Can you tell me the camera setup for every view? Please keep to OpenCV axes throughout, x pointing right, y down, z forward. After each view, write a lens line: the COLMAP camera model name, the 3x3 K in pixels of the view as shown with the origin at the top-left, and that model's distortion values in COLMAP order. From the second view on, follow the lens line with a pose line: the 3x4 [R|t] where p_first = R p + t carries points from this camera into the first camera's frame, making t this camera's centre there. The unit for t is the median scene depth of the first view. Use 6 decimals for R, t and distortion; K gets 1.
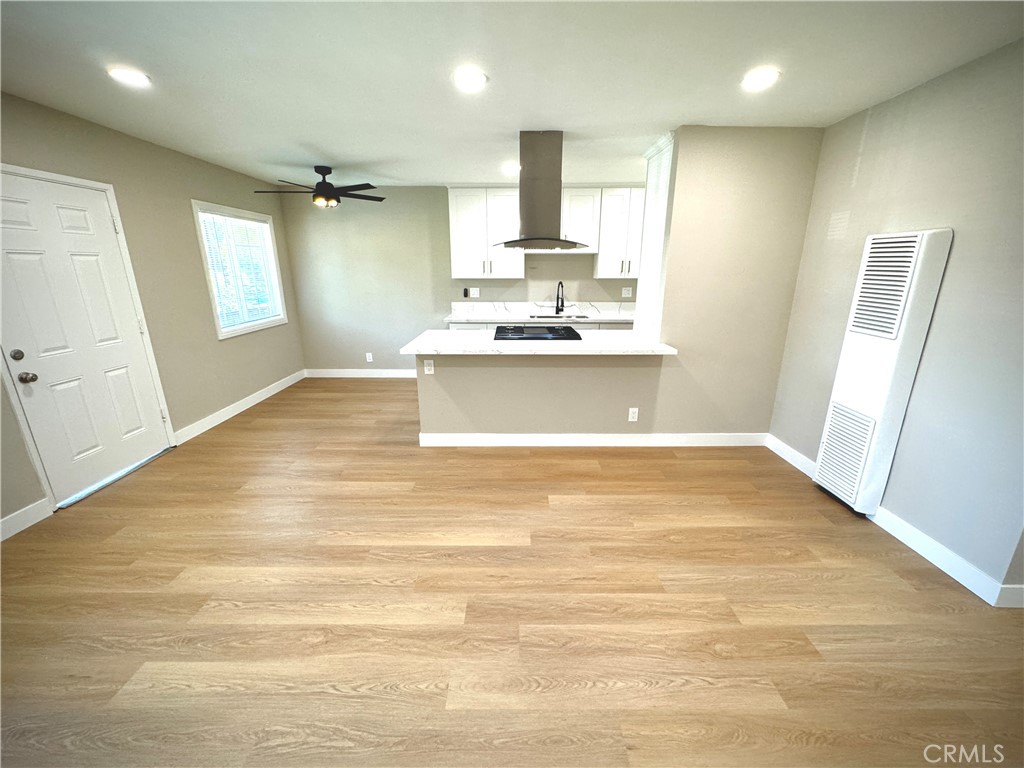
lens RADIAL K [[409.2, 0, 512.5], [0, 409.2, 385.2], [0, 0, 1]] dist [-0.002065, 0.000155]
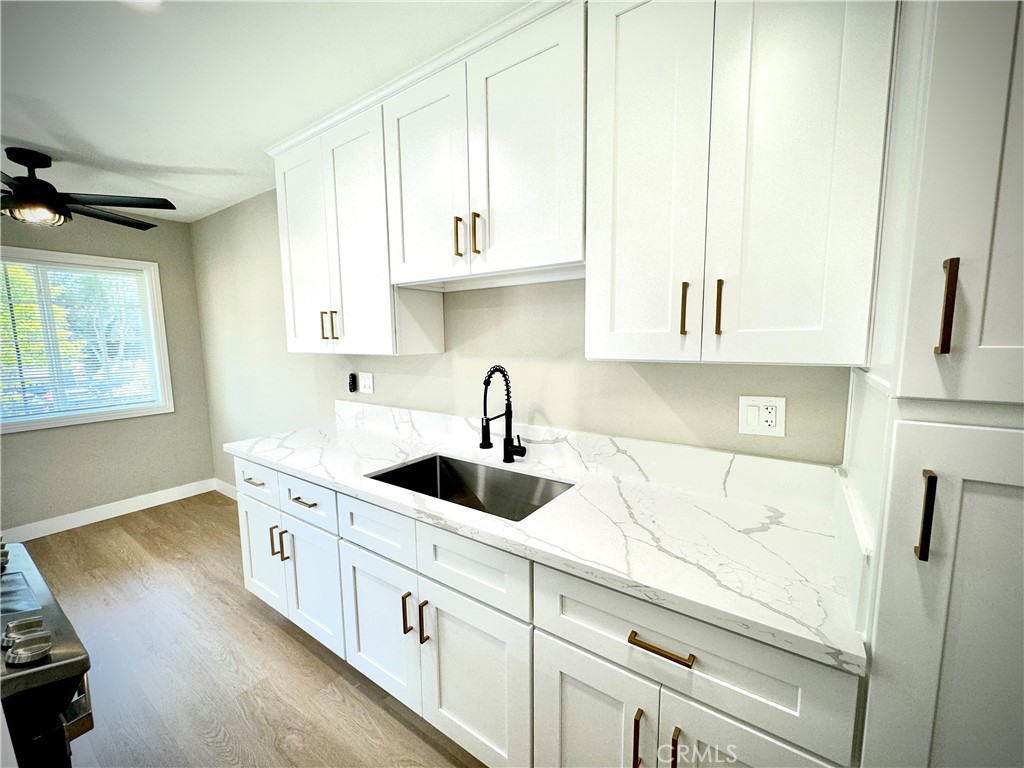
lens RADIAL K [[409.2, 0, 511.2], [0, 409.2, 383.3], [0, 0, 1]] dist [-0.002065, 0.000155]
pose [[0.823771, 0.054281, -0.564317, 0.522487], [-0.145836, 0.982197, -0.118410, -0.352593], [0.547843, 0.179841, 0.817022, 1.295960]]
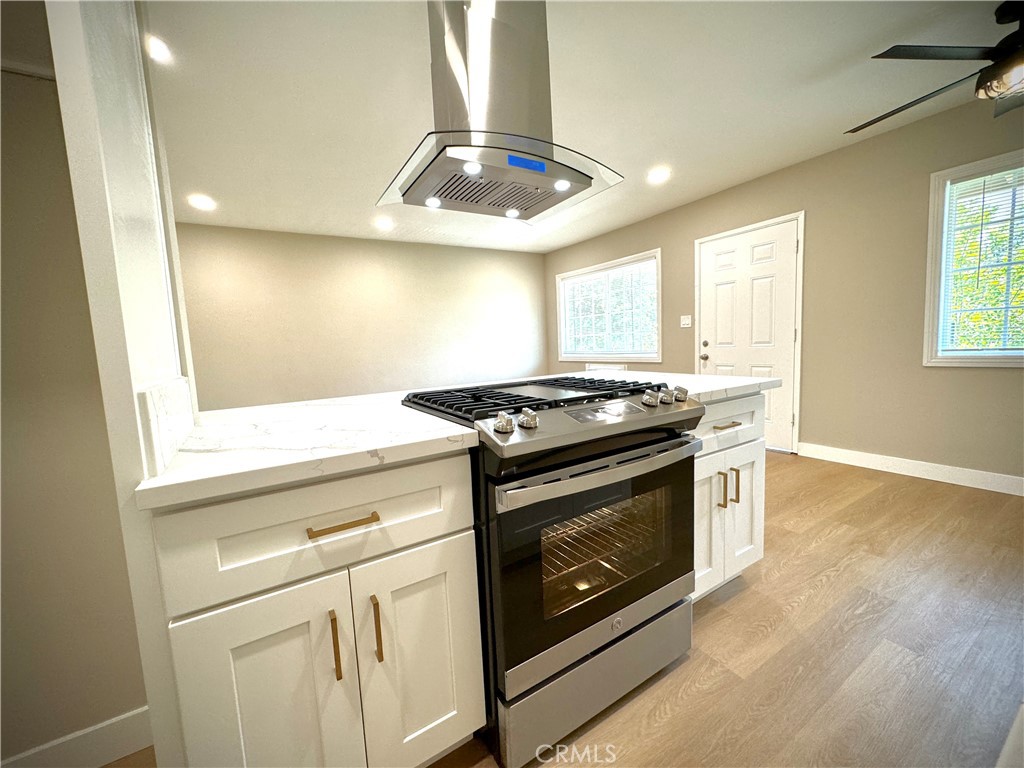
lens RADIAL K [[409.2, 0, 510.2], [0, 409.2, 384.3], [0, 0, 1]] dist [-0.002065, 0.000155]
pose [[-0.851675, 0.093246, -0.515708, 0.337611], [-0.097879, 0.938427, 0.331324, -0.327069], [0.514849, 0.332657, -0.790107, 1.606723]]
